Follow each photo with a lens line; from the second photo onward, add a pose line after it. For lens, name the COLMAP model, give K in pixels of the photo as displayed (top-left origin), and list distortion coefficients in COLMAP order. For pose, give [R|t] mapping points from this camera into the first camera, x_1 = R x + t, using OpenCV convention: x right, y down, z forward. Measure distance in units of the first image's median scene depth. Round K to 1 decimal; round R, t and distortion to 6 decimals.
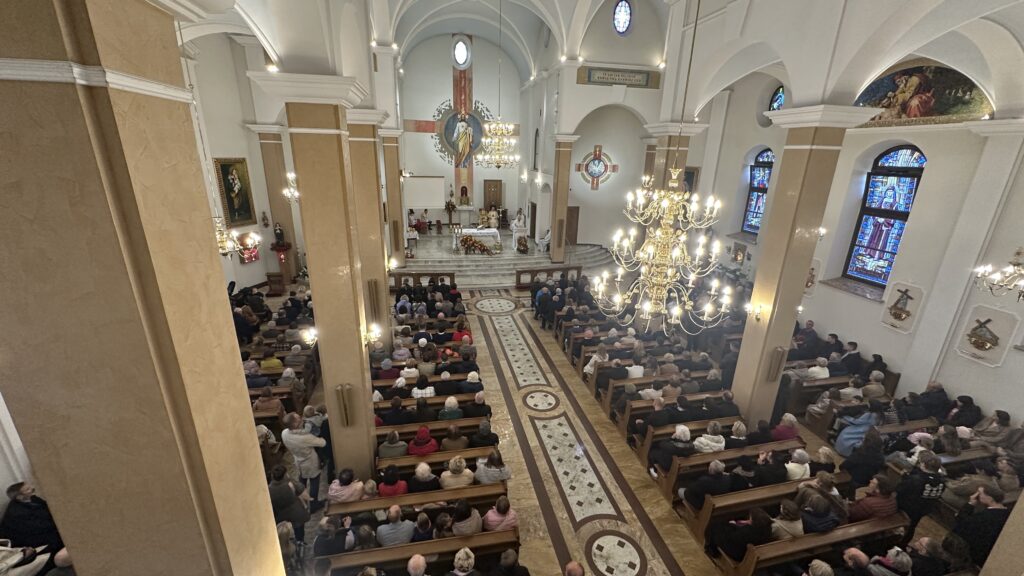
lens RADIAL K [[408.3, 0, 511.5], [0, 408.3, 286.6], [0, 0, 1]] dist [-0.000610, 0.000143]
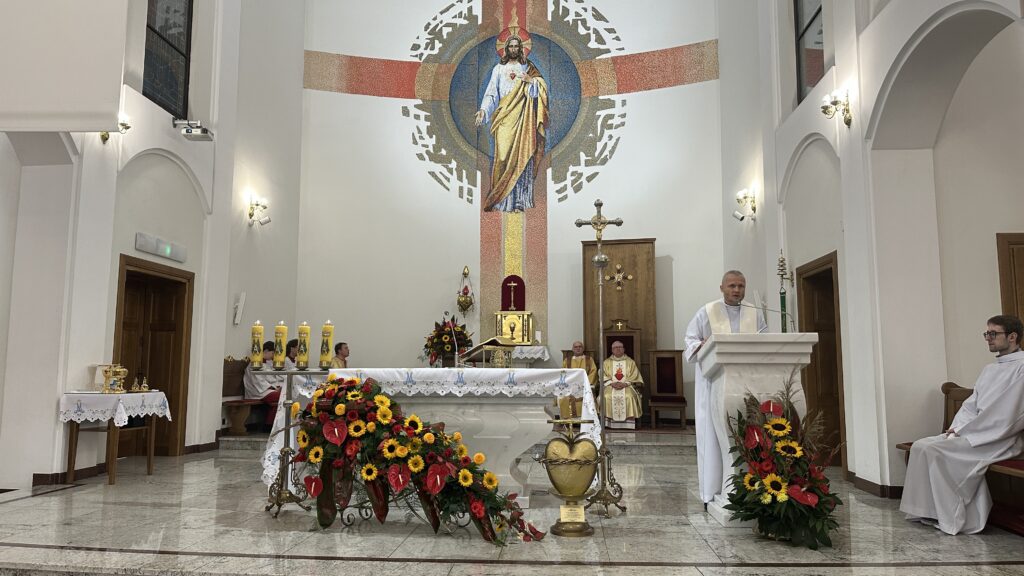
lens RADIAL K [[708.8, 0, 509.3], [0, 708.8, 292.0], [0, 0, 1]] dist [0.125559, -0.169113]
pose [[0.960778, -0.050371, -0.272707, 0.011038], [-0.068491, 0.909803, -0.409350, -0.054167], [0.268729, 0.411973, 0.870668, 0.741960]]
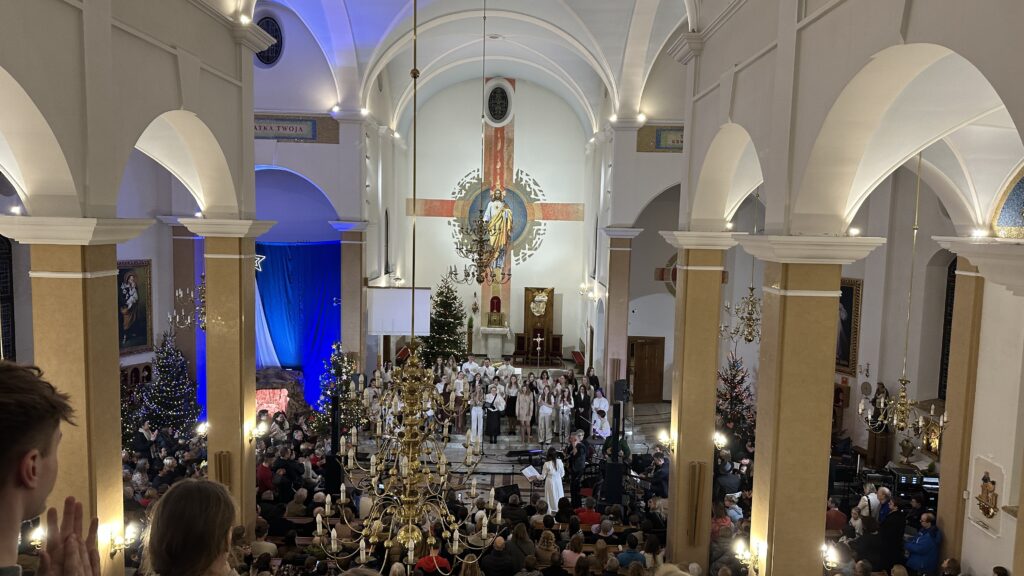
lens RADIAL K [[708.8, 0, 510.7], [0, 708.8, 288.5], [0, 0, 1]] dist [0.125559, -0.169113]
pose [[0.977790, 0.019039, -0.208721, 0.167648], [-0.066360, 0.972753, -0.222143, -0.020701], [0.198805, 0.231060, 0.952412, -0.048828]]
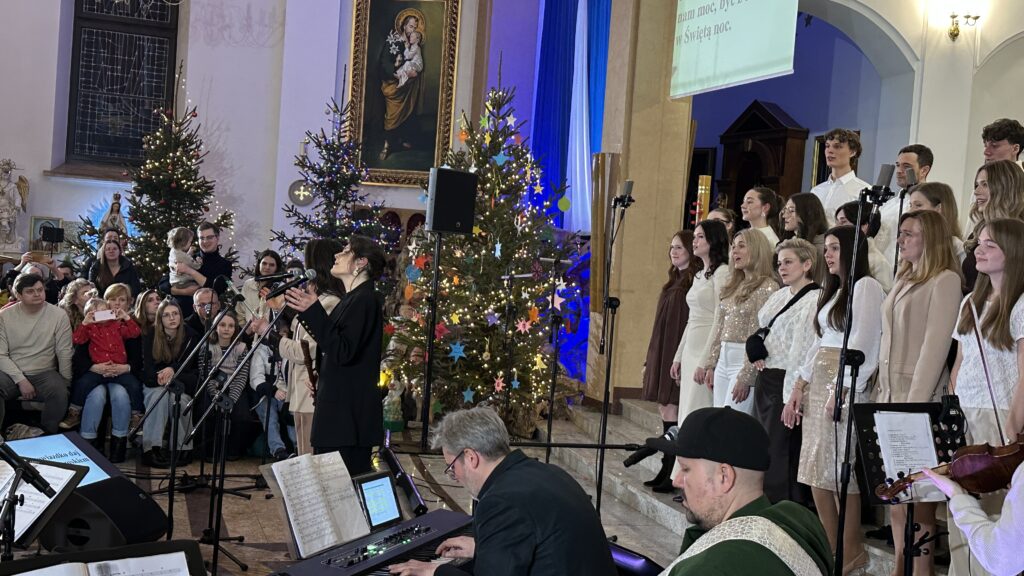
lens RADIAL K [[1228.7, 0, 515.8], [0, 1228.7, 283.9], [0, 0, 1]] dist [0.137785, 0.000000]
pose [[0.095033, -0.005300, -0.995460, 0.249448], [-0.376802, 0.925391, -0.040899, -0.053197], [0.921406, 0.378978, 0.085945, 0.775202]]
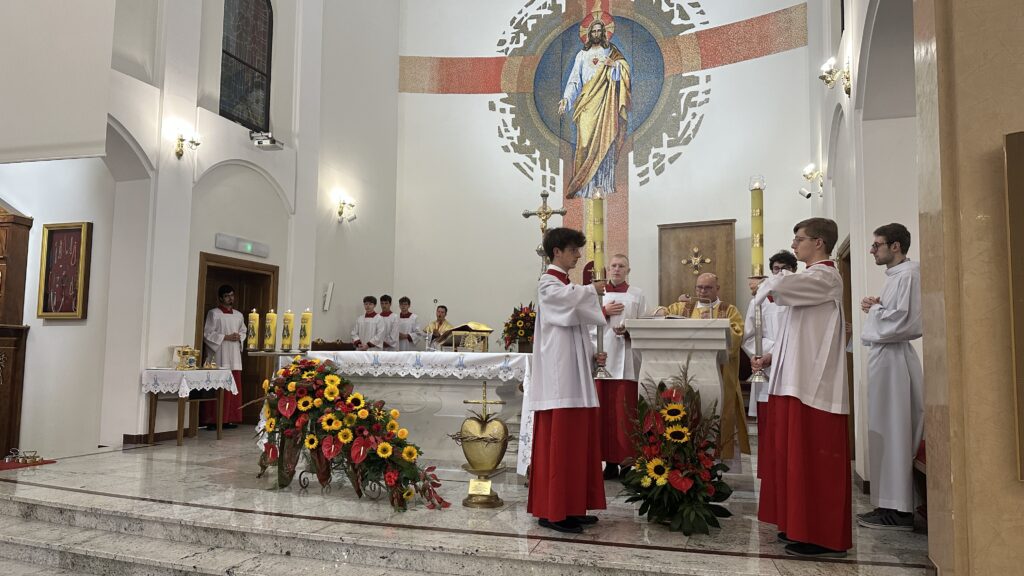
lens RADIAL K [[708.8, 0, 510.0], [0, 708.8, 293.1], [0, 0, 1]] dist [0.125559, -0.169113]
pose [[0.860310, -0.053722, -0.506933, 0.092759], [-0.154503, 0.920179, -0.359721, -0.058992], [0.485794, 0.387794, 0.783339, 0.760741]]
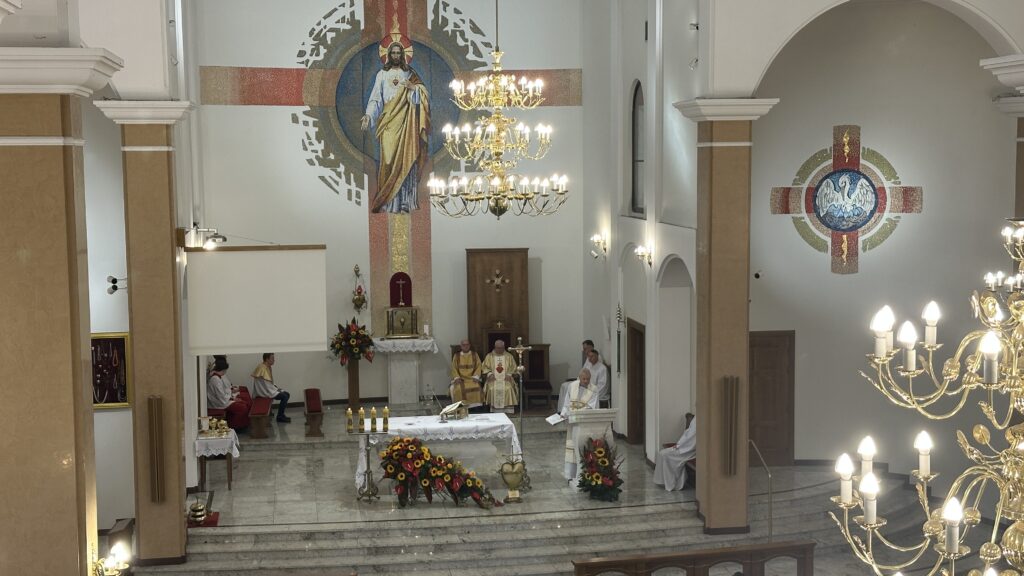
lens RADIAL K [[1421.9, 0, 507.9], [0, 1421.9, 294.6], [0, 0, 1]] dist [0.136914, 0.000000]
pose [[0.998298, -0.028750, -0.050746, 0.016762], [0.017015, 0.975782, -0.218084, -0.004846], [0.055787, 0.216849, 0.974610, 0.001525]]
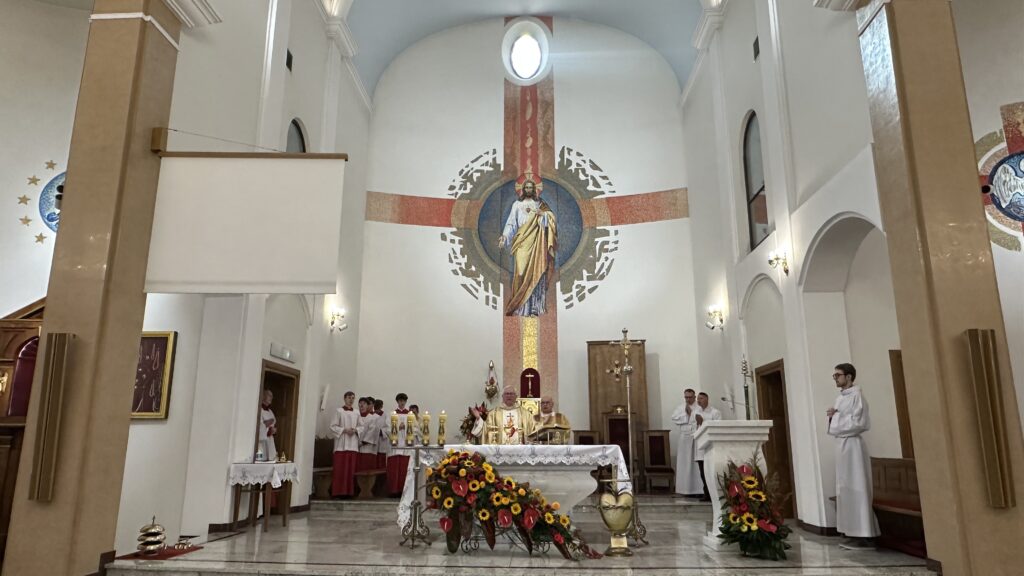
lens RADIAL K [[668.0, 0, 509.7], [0, 668.0, 289.4], [0, 0, 1]] dist [0.000448, -0.000261]
pose [[0.969142, -0.078527, -0.233661, -0.000546], [-0.056381, 0.852158, -0.520239, -0.021373], [0.239969, 0.517359, 0.821434, 0.644628]]
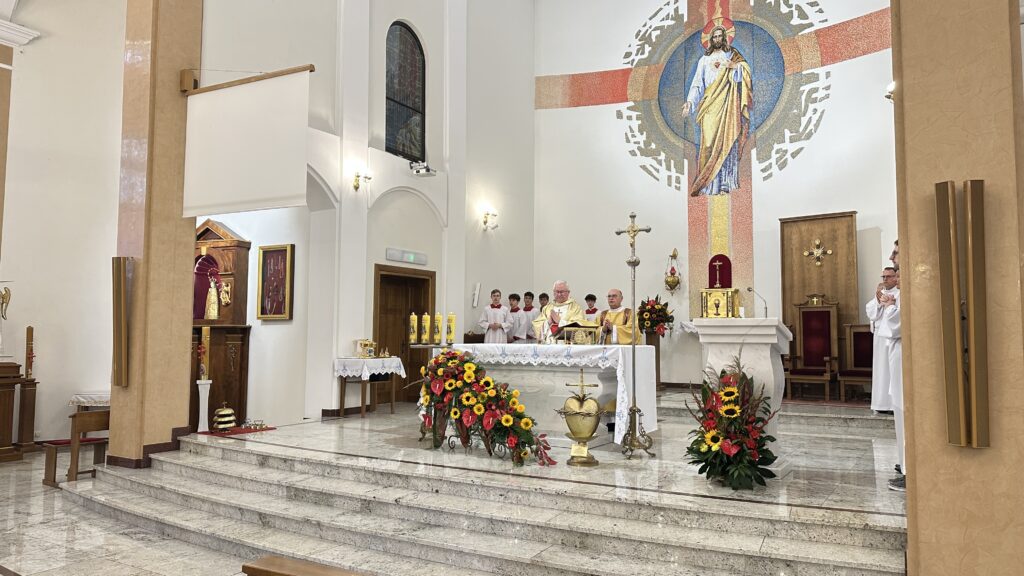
lens RADIAL K [[708.8, 0, 514.9], [0, 708.8, 285.2], [0, 0, 1]] dist [0.125559, -0.169113]
pose [[0.730888, -0.069356, -0.678964, 0.148654], [-0.202757, 0.927844, -0.313042, -0.048698], [0.651684, 0.366463, 0.664088, 0.722707]]
